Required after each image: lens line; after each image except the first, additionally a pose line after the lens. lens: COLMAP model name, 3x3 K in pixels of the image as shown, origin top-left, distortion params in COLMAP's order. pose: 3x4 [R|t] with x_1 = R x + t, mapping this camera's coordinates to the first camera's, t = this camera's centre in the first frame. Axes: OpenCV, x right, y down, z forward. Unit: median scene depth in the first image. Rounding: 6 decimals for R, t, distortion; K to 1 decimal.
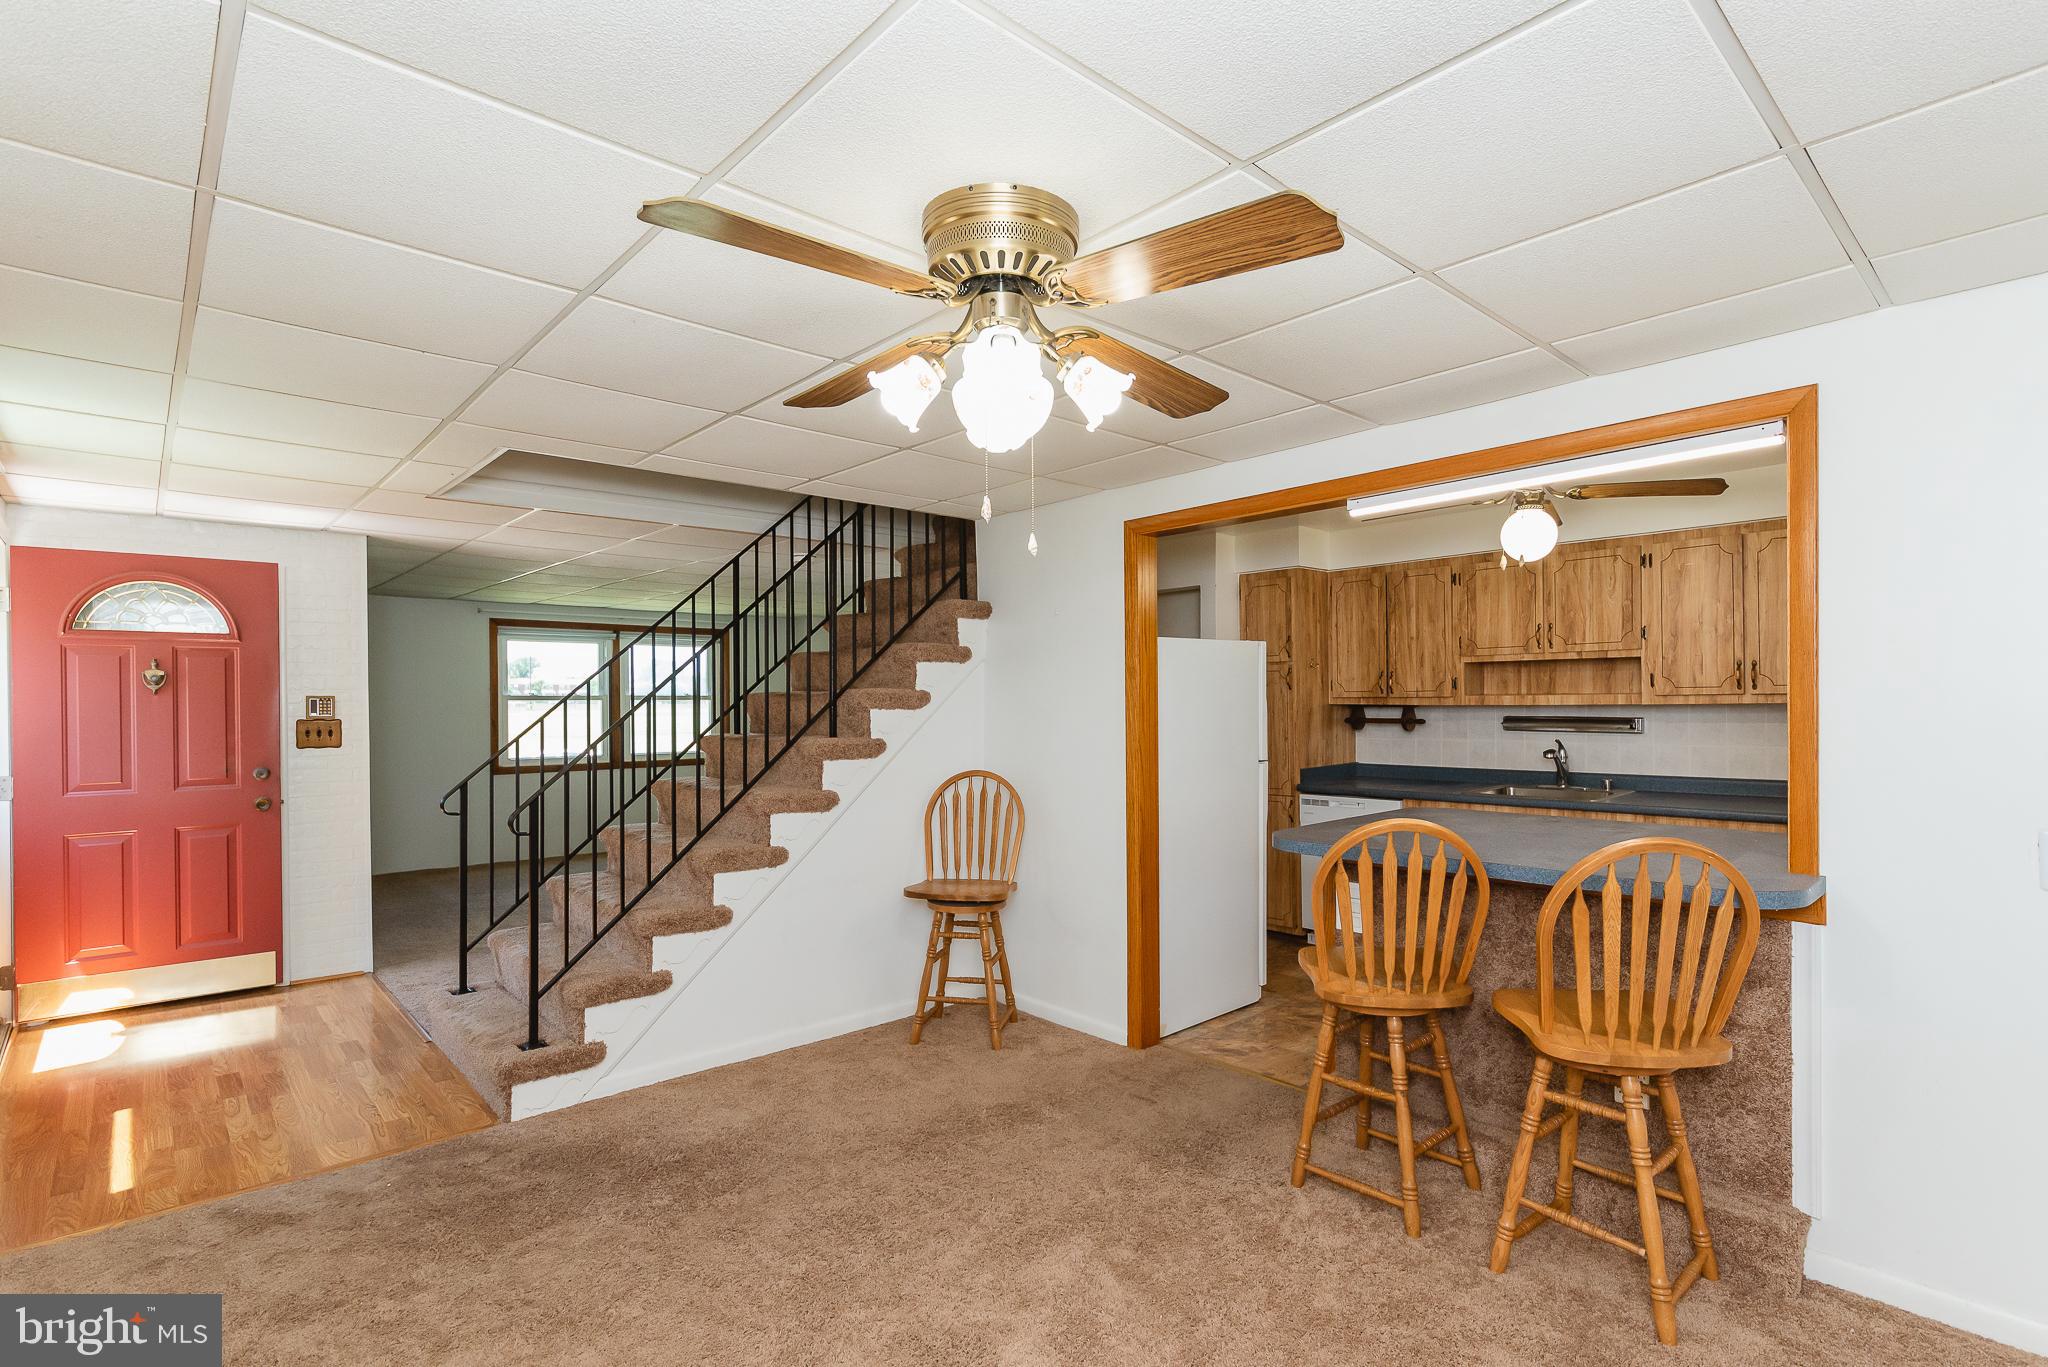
lens RADIAL K [[995.7, 0, 1032.6], [0, 995.7, 701.8], [0, 0, 1]] dist [-0.003186, -0.000383]
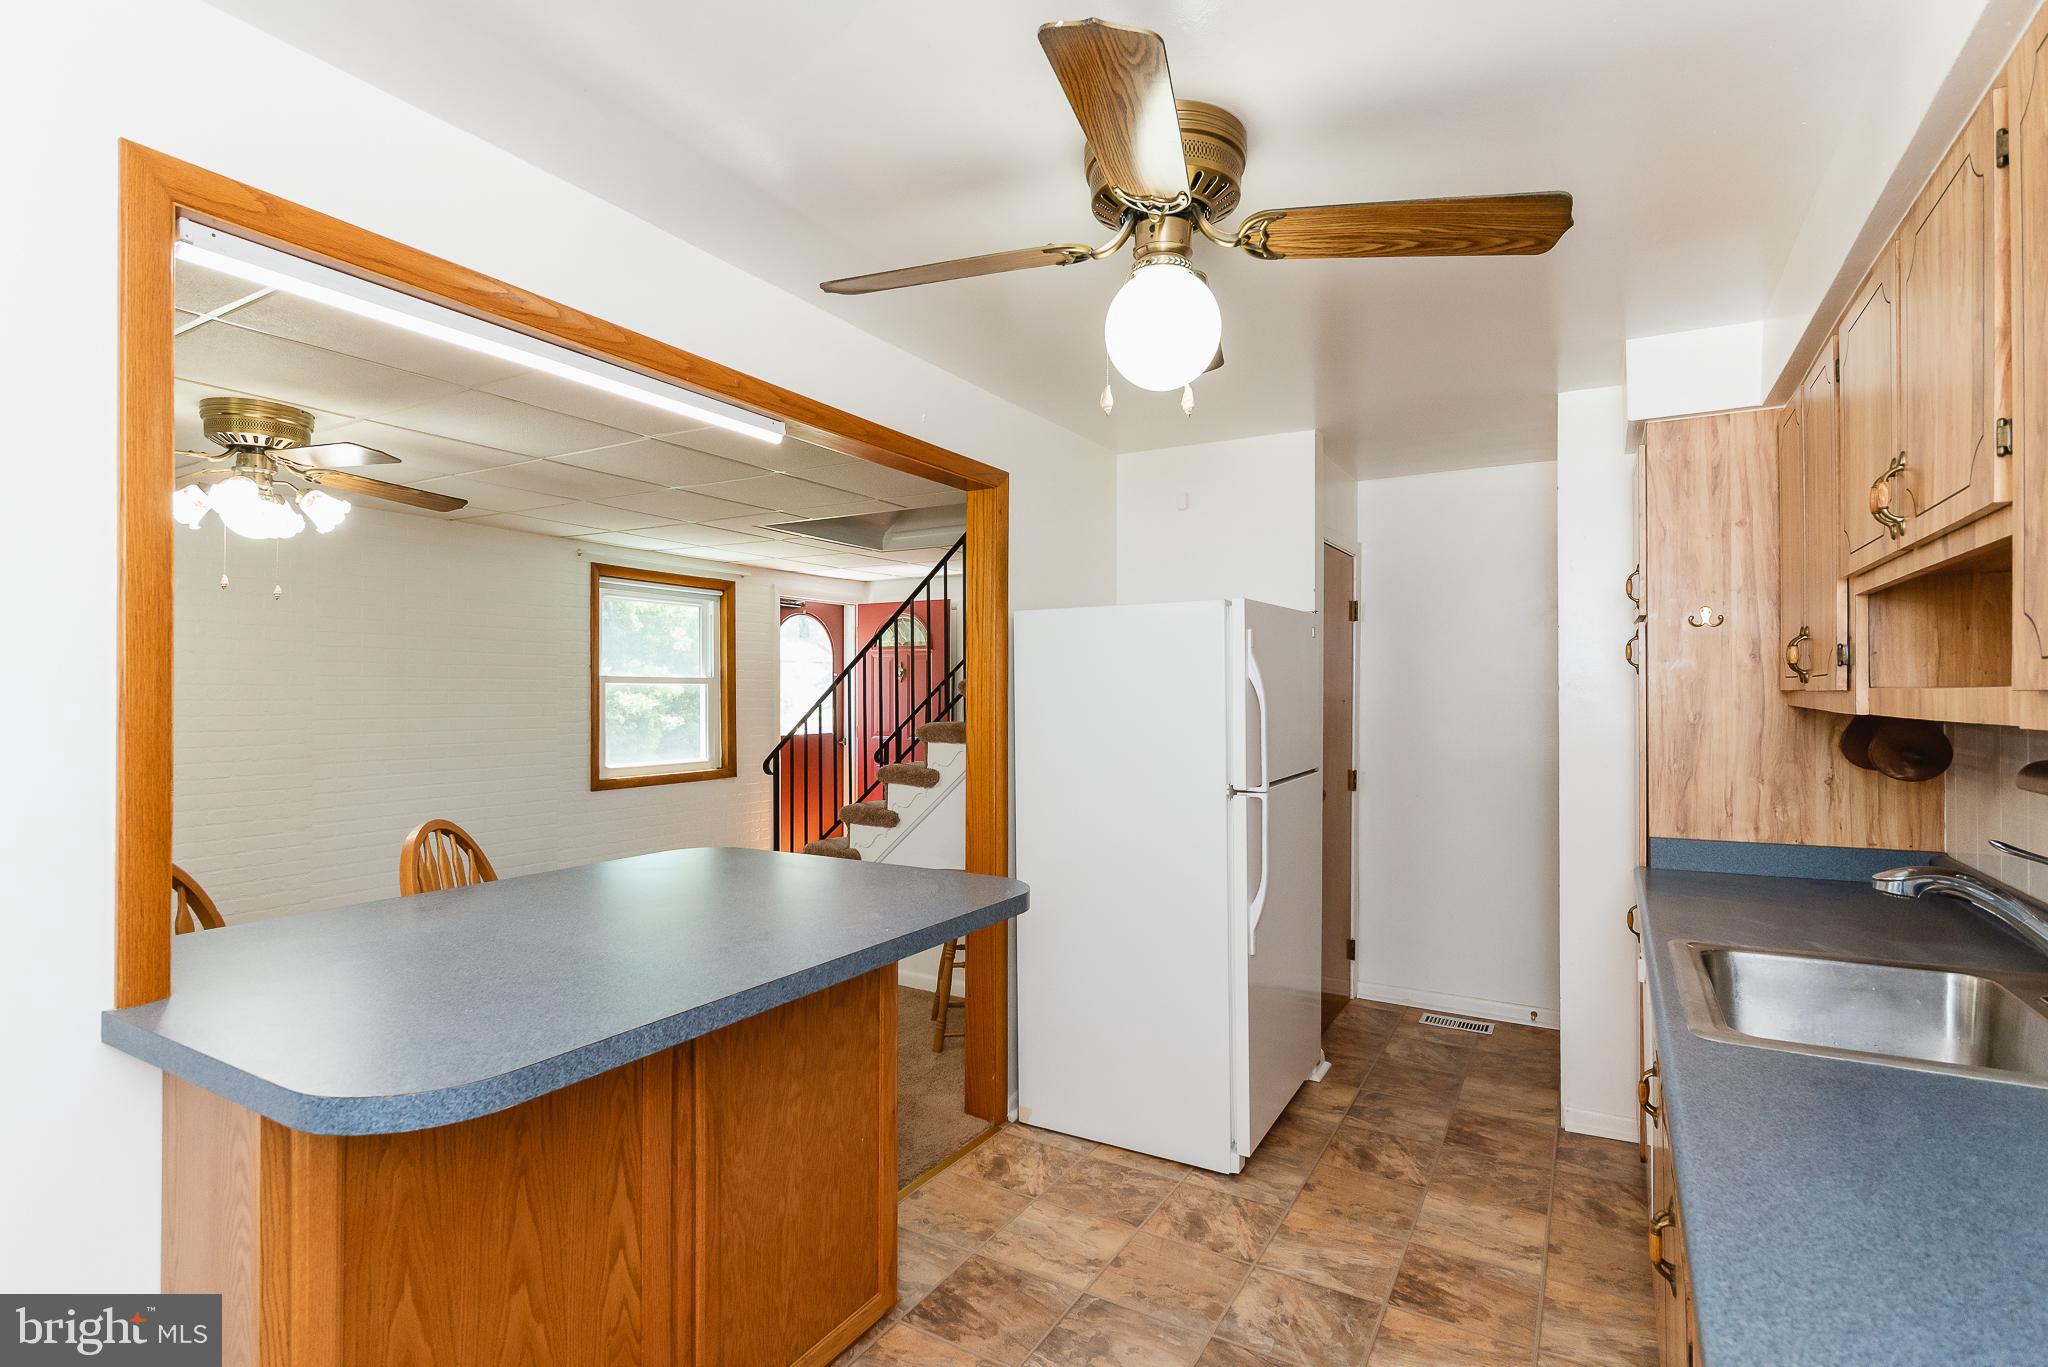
lens RADIAL K [[967.7, 0, 1010.5], [0, 967.7, 688.3], [0, 0, 1]] dist [-0.004435, -0.000184]
pose [[0.281573, 0.005693, -0.959523, 0.743803], [-0.006470, 0.999971, 0.004034, -0.006789], [0.959518, 0.005072, 0.281602, 0.672847]]
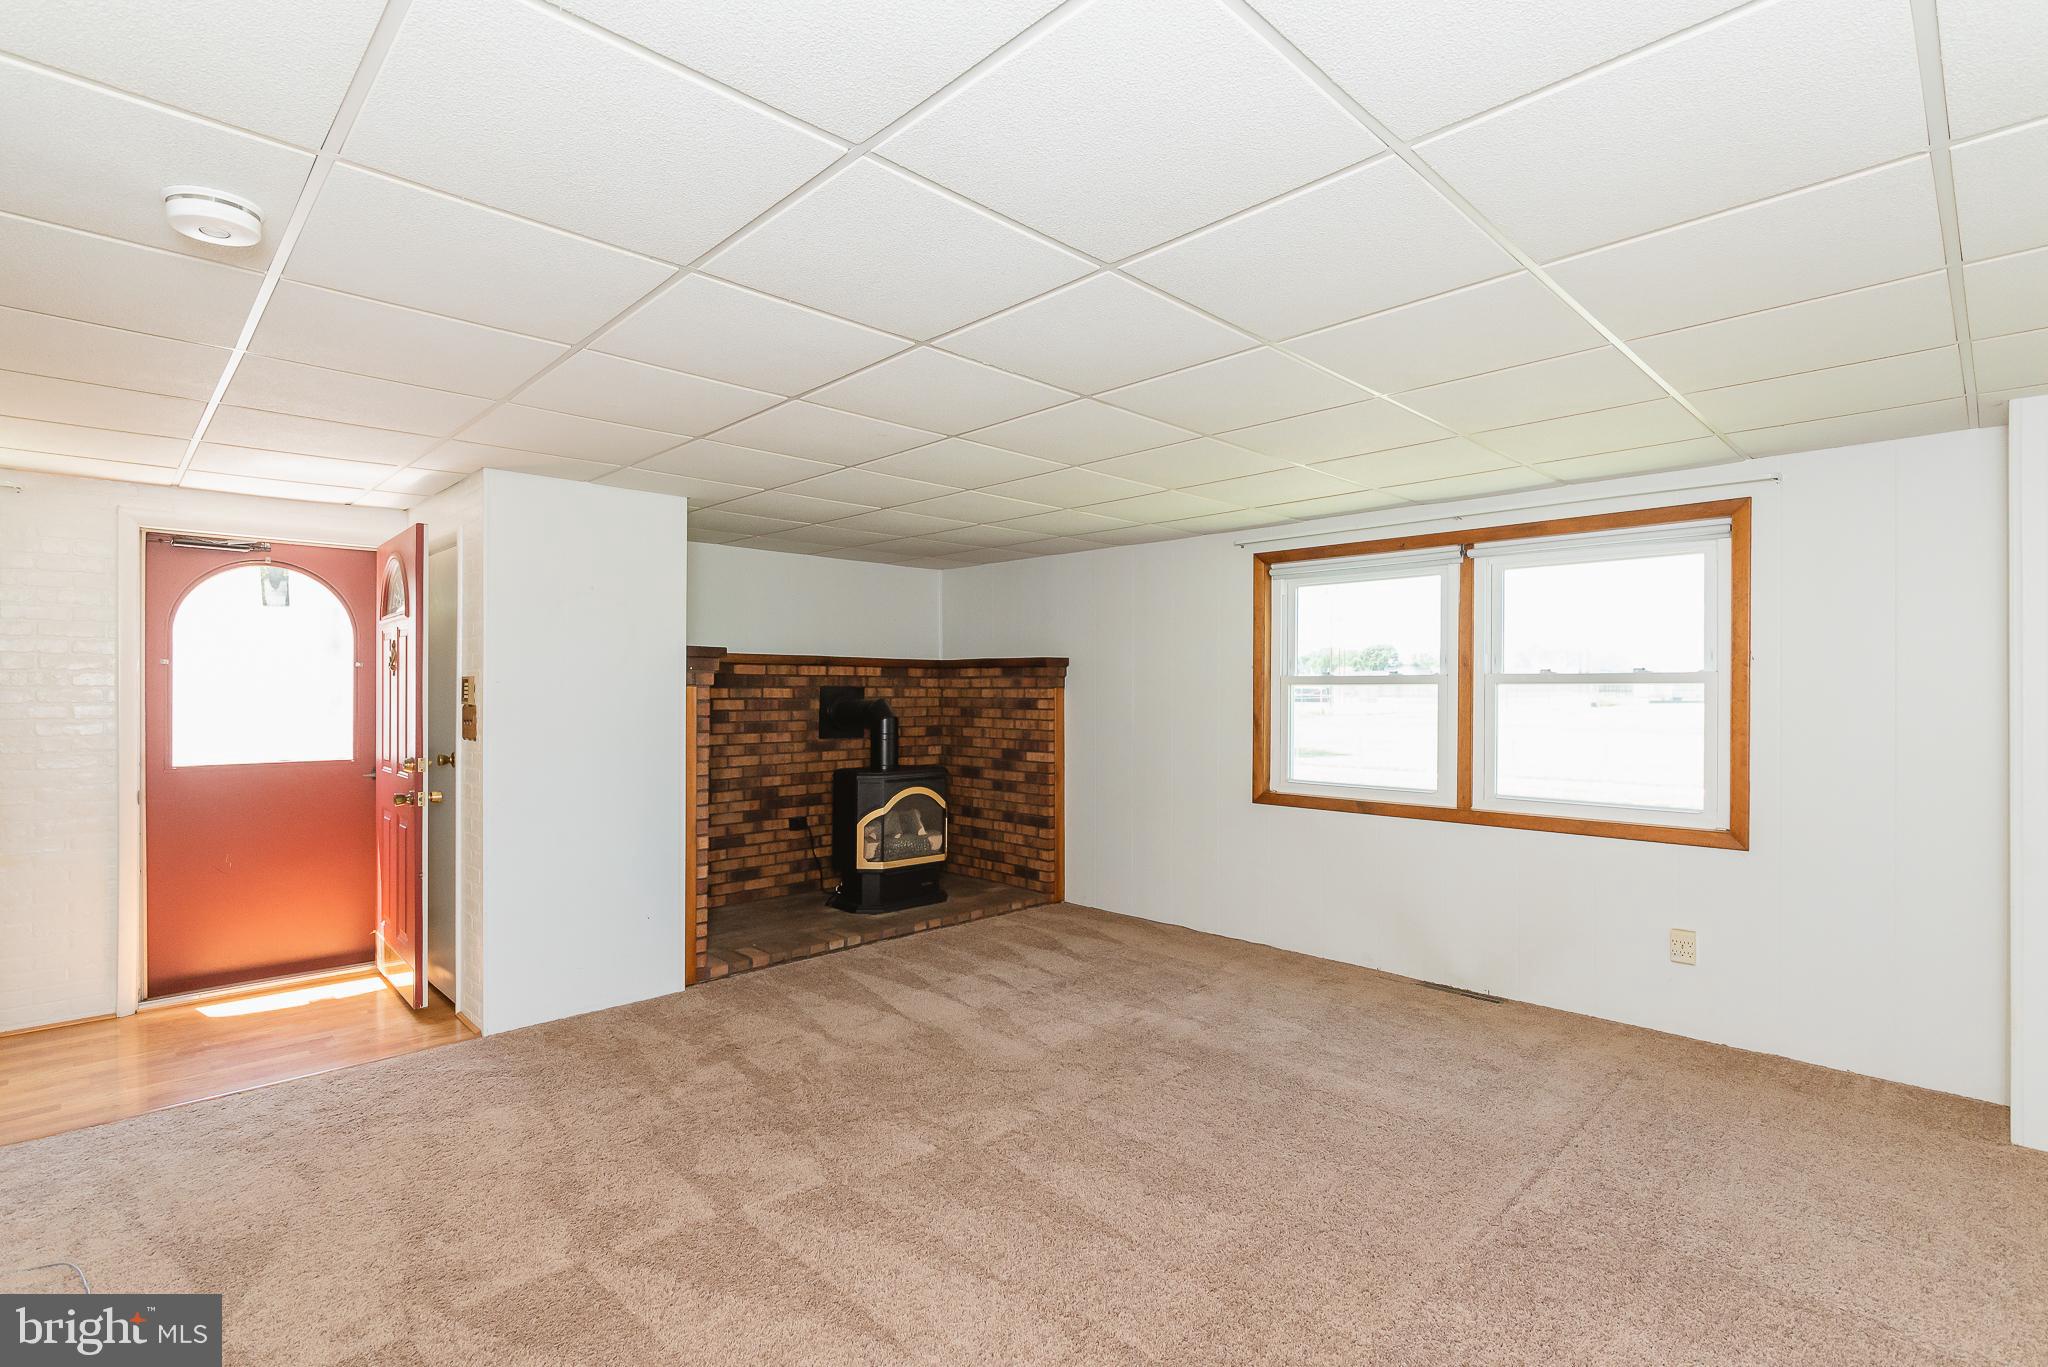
lens RADIAL K [[968.9, 0, 1023.1], [0, 968.9, 699.3], [0, 0, 1]] dist [-0.000898, 0.000051]
pose [[0.036643, 0.014664, -0.999221, 0.112279], [-0.002487, 0.999891, 0.014583, -0.000831], [0.999325, 0.001951, 0.036676, 1.530689]]
